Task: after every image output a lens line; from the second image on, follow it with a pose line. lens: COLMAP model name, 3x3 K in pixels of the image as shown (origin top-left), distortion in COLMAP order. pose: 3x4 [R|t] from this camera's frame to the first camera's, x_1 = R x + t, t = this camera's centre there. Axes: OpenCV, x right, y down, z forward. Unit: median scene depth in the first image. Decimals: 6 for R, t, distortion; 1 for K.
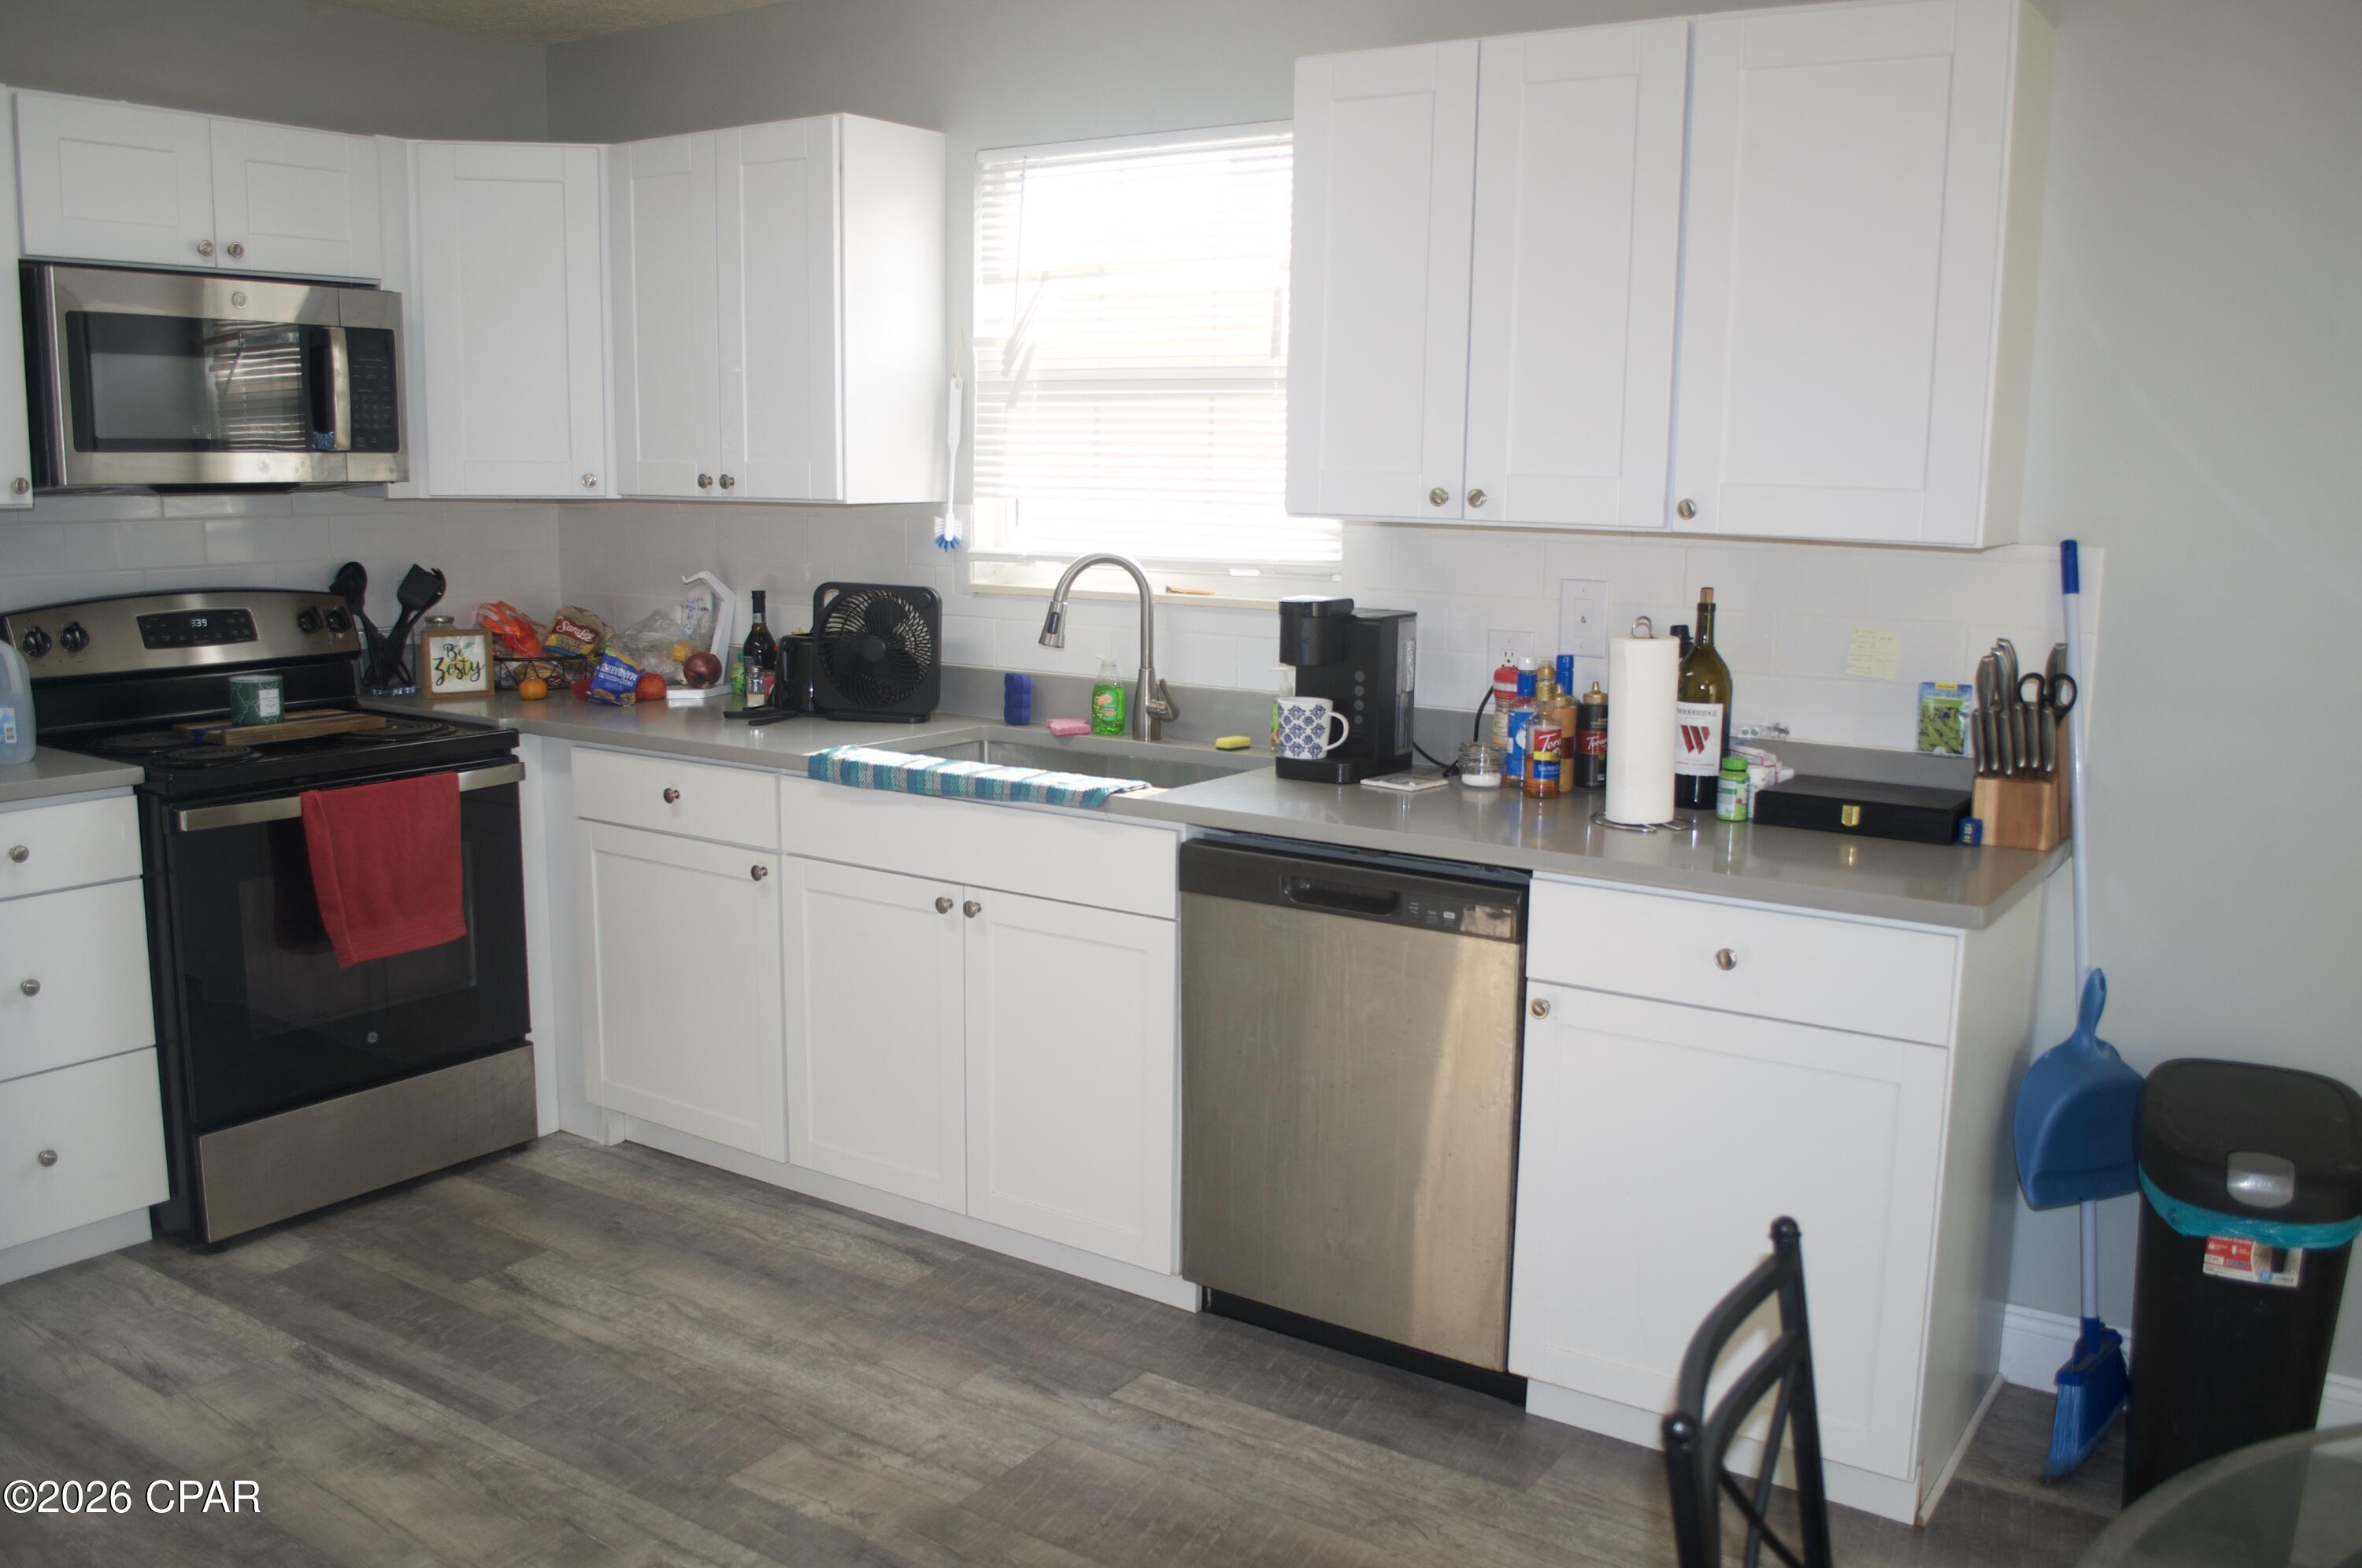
lens RADIAL K [[1965.6, 0, 1181.0], [0, 1965.6, 784.0], [0, 0, 1]] dist [-0.073246, 0.005419]
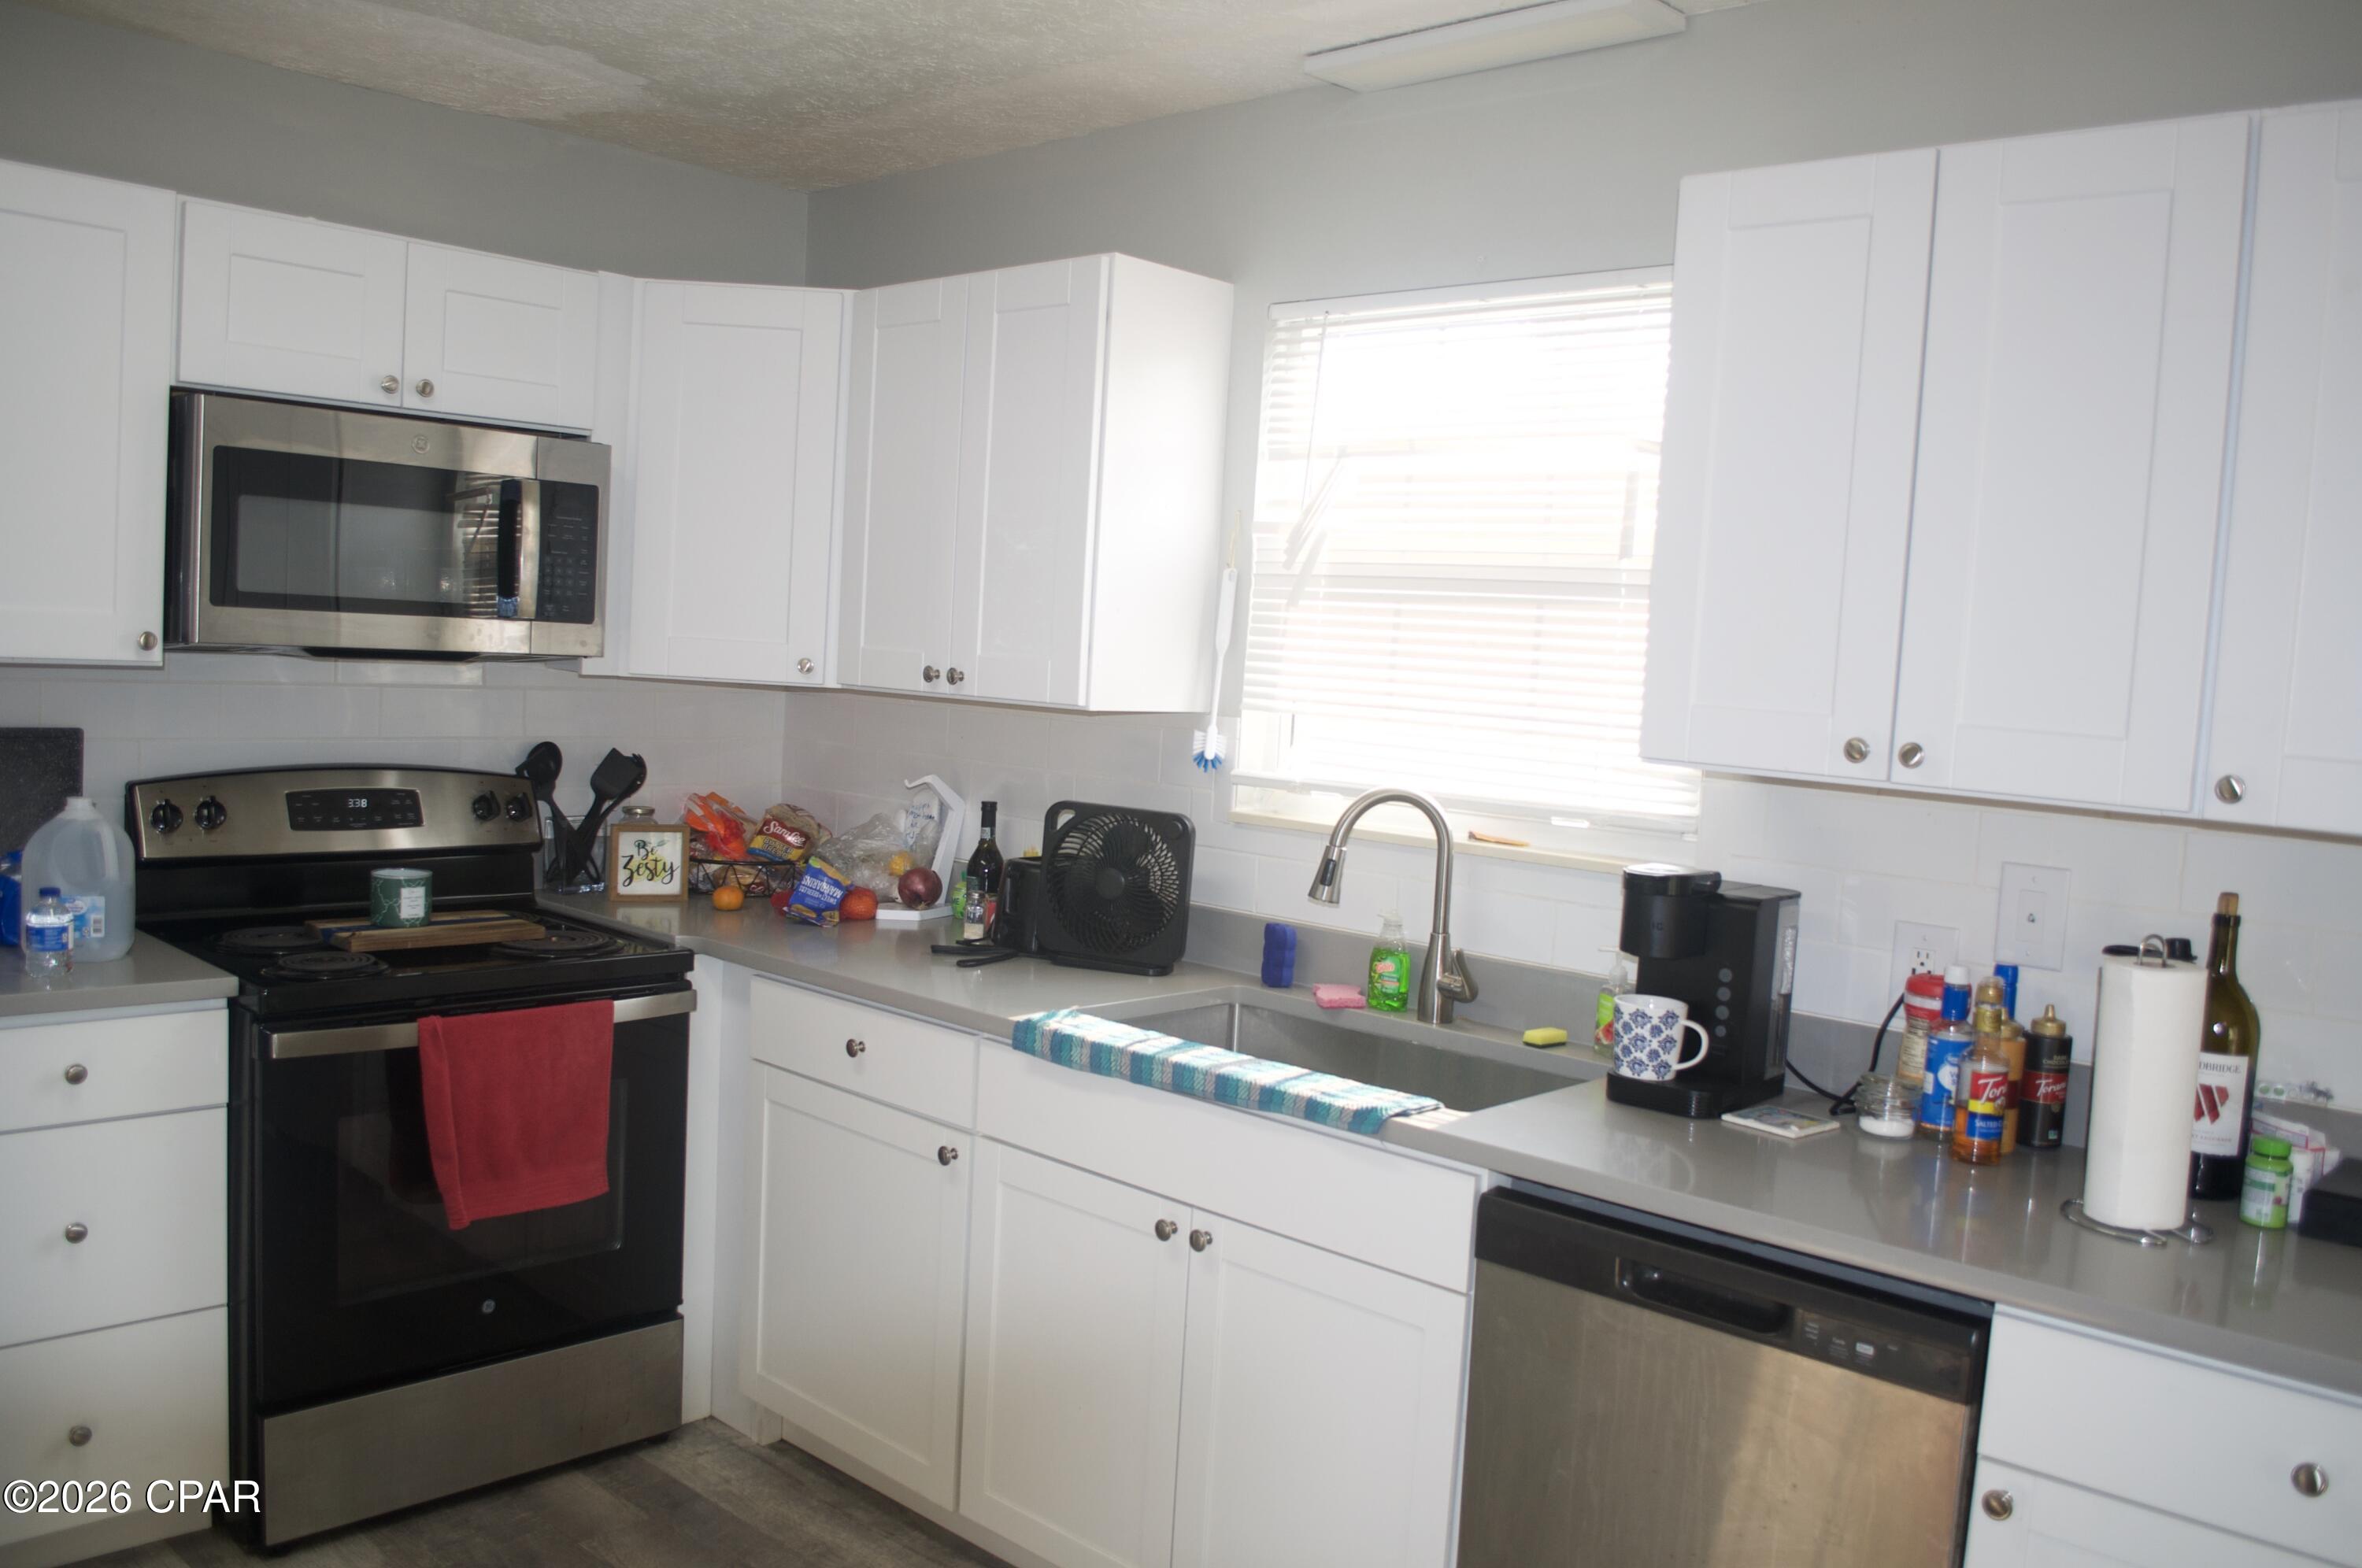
lens RADIAL K [[1858.6, 0, 1181.0], [0, 1858.6, 784.0], [0, 0, 1]] dist [-0.075656, 0.002874]
pose [[0.988224, 0.055095, -0.142752, -0.017529], [-0.068272, 0.993679, -0.089117, -0.045210], [0.136940, 0.097813, 0.985738, 0.232818]]
